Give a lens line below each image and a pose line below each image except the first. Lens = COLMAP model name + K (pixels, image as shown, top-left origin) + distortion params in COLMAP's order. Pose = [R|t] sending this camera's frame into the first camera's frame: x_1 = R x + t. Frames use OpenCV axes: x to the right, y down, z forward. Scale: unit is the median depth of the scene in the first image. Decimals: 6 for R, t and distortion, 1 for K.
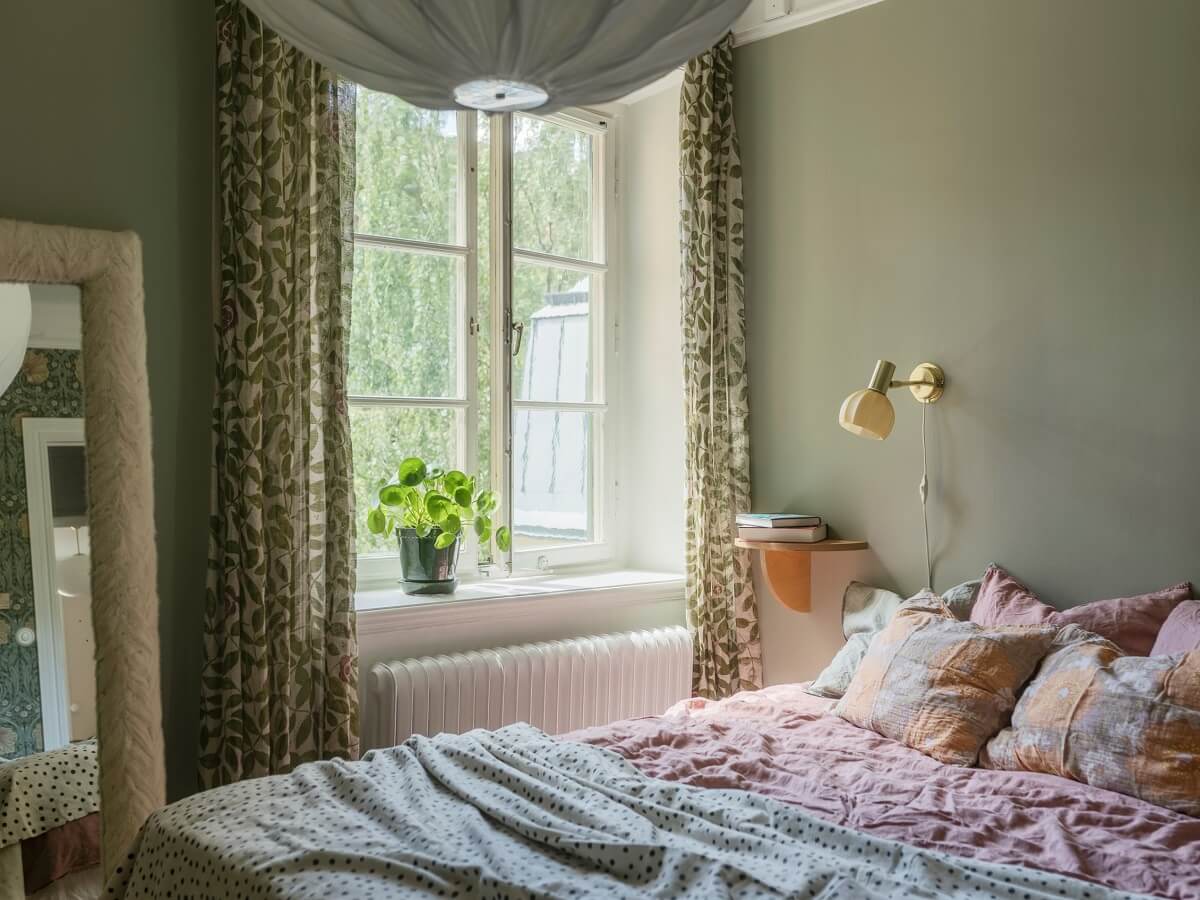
lens RADIAL K [[1245.3, 0, 600.0], [0, 1245.3, 450.0], [0, 0, 1]] dist [0.009793, 0.013015]
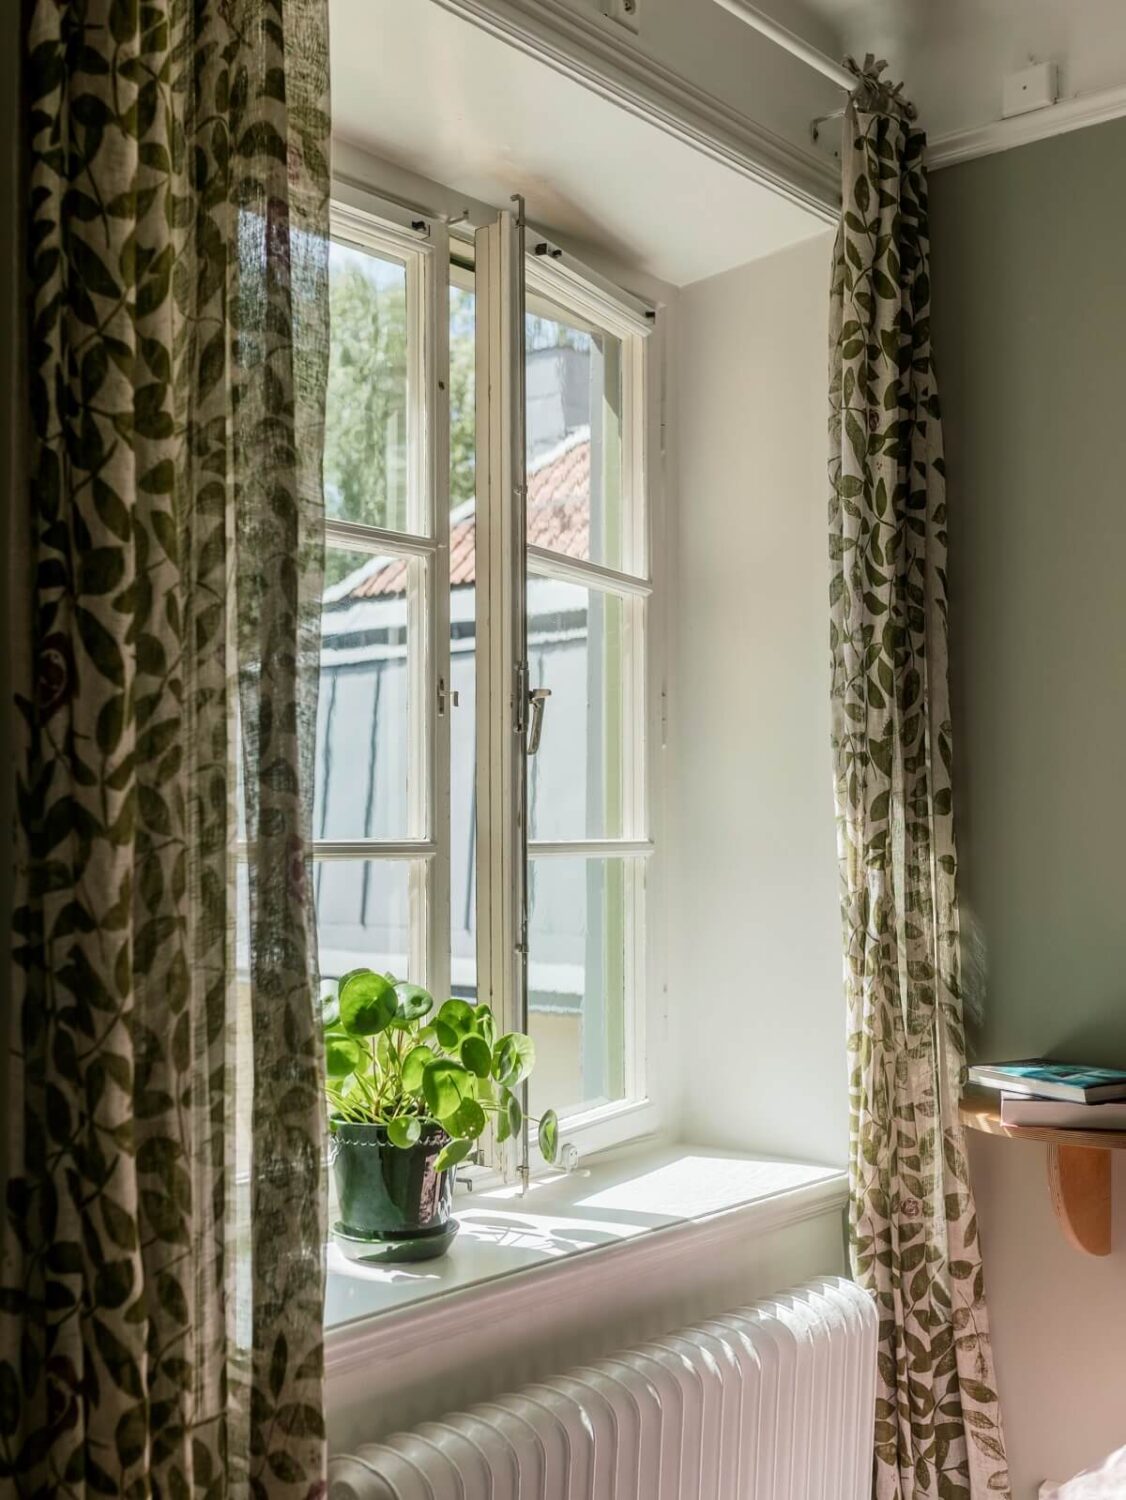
lens RADIAL K [[1664.5, 0, 492.8], [0, 1664.5, 846.7], [0, 0, 1]] dist [0.005159, 0.000982]
pose [[0.993380, 0.000119, 0.114874, -0.205779], [-0.000180, 1.000000, 0.000519, -0.049741], [-0.114874, -0.000537, 0.993380, 0.424867]]
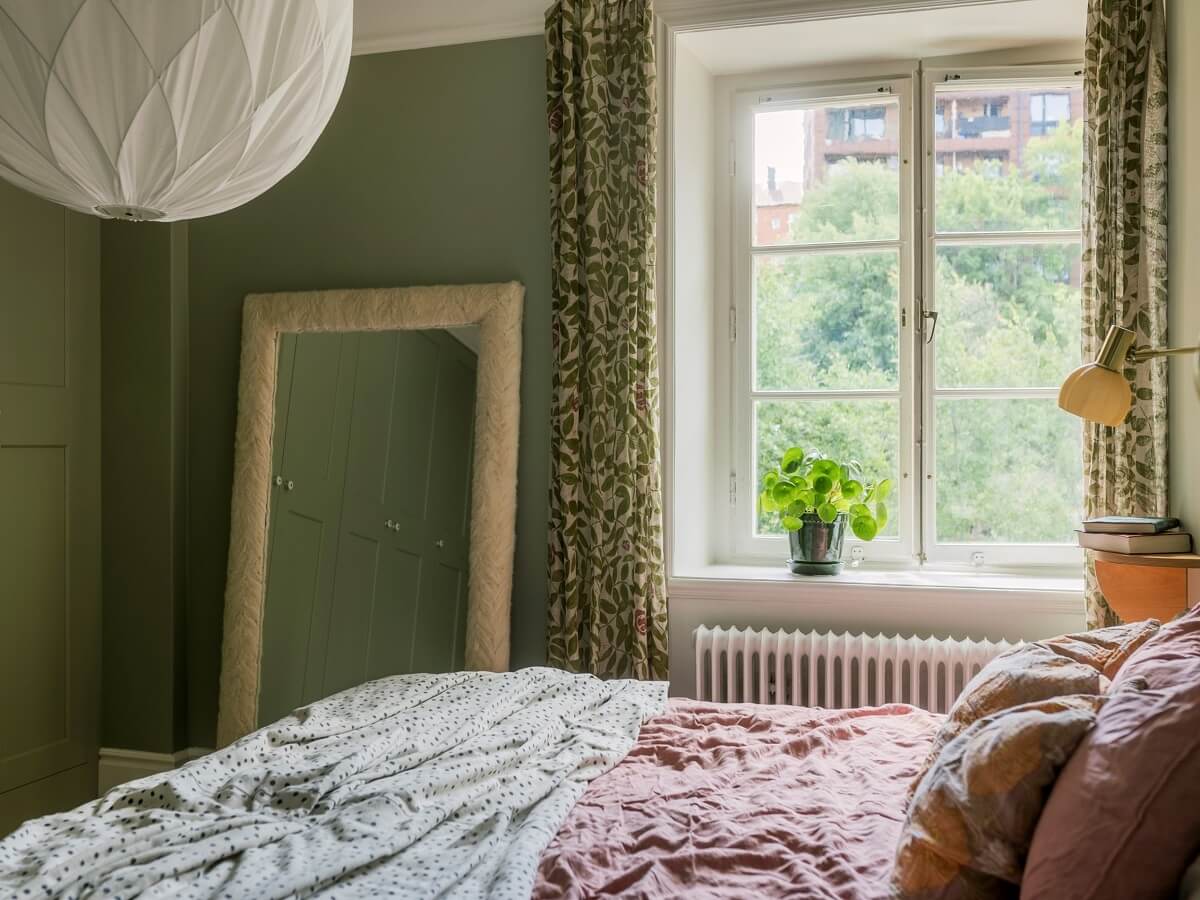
lens RADIAL K [[1245.3, 0, 600.0], [0, 1245.3, 450.0], [0, 0, 1]] dist [0.009793, 0.013015]
pose [[0.533737, 0.006544, -0.845625, 0.777560], [-0.001441, 0.999976, 0.006829, 0.001962], [0.845649, -0.002426, 0.533734, 0.320348]]
